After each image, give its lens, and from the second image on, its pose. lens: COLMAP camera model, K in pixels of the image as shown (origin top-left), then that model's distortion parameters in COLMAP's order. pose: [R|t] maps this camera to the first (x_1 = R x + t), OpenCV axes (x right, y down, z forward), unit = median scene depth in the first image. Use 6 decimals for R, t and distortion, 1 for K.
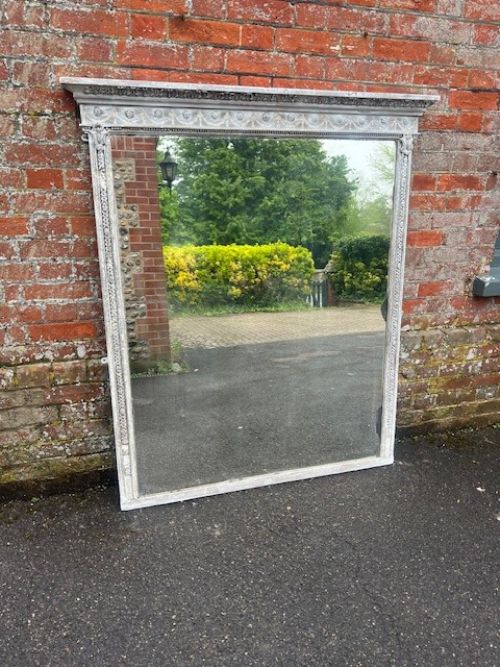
lens RADIAL K [[494.1, 0, 250.5], [0, 494.1, 337.0], [0, 0, 1]] dist [0.026674, -0.039469]
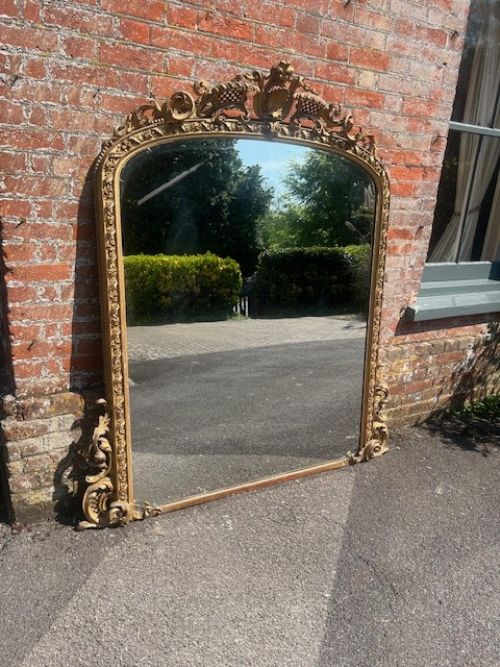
lens RADIAL K [[494.1, 0, 248.4], [0, 494.1, 334.4], [0, 0, 1]] dist [0.026674, -0.039469]
pose [[0.975770, -0.026571, 0.217178, -0.268520], [0.034671, 0.998835, -0.033574, -0.024263], [-0.216032, 0.040290, 0.975555, -0.178820]]
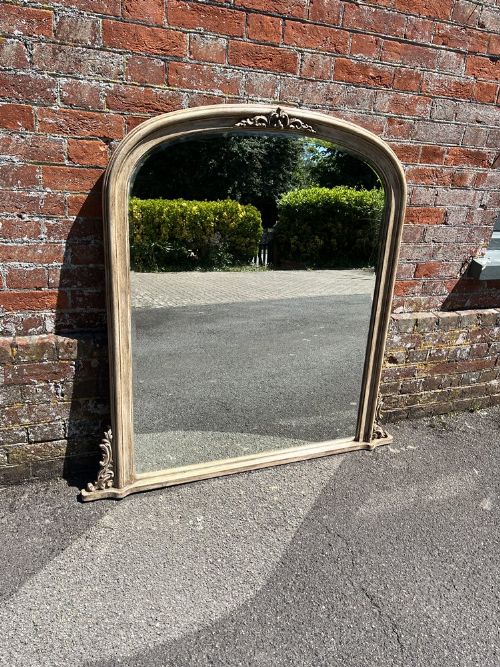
lens RADIAL K [[494.1, 0, 253.4], [0, 494.1, 336.2], [0, 0, 1]] dist [0.026674, -0.039469]
pose [[0.993742, 0.032094, 0.106989, -0.079121], [-0.038625, 0.997478, 0.059545, -0.016219], [-0.104808, -0.063305, 0.992476, 0.098939]]
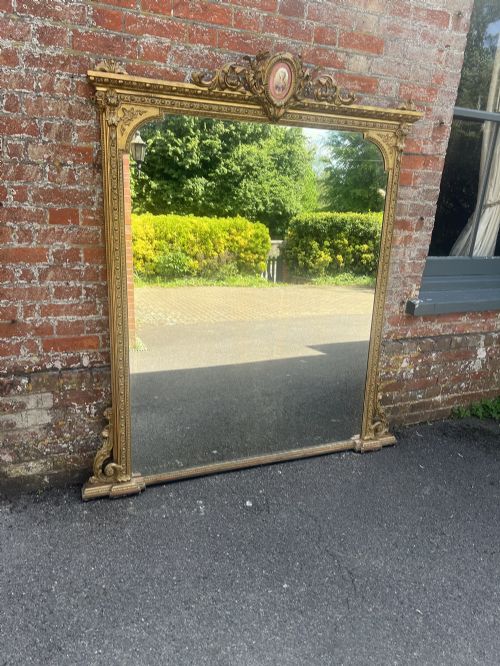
lens RADIAL K [[493.3, 0, 251.2], [0, 493.3, 335.8], [0, 0, 1]] dist [0.026674, -0.039469]
pose [[0.992806, 0.002892, 0.119699, -0.094859], [0.000387, 0.999626, -0.027361, 0.001424], [-0.119734, 0.027211, 0.992433, -0.203892]]
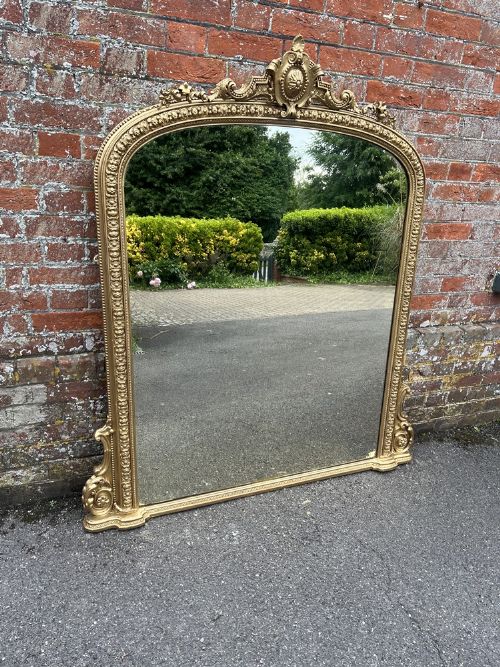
lens RADIAL K [[494.1, 0, 247.1], [0, 494.1, 336.4], [0, 0, 1]] dist [0.026674, -0.039469]
pose [[0.995629, 0.026878, 0.089446, -0.140324], [-0.031525, 0.998203, 0.050960, -0.038137], [-0.087916, -0.053557, 0.994687, 0.090217]]
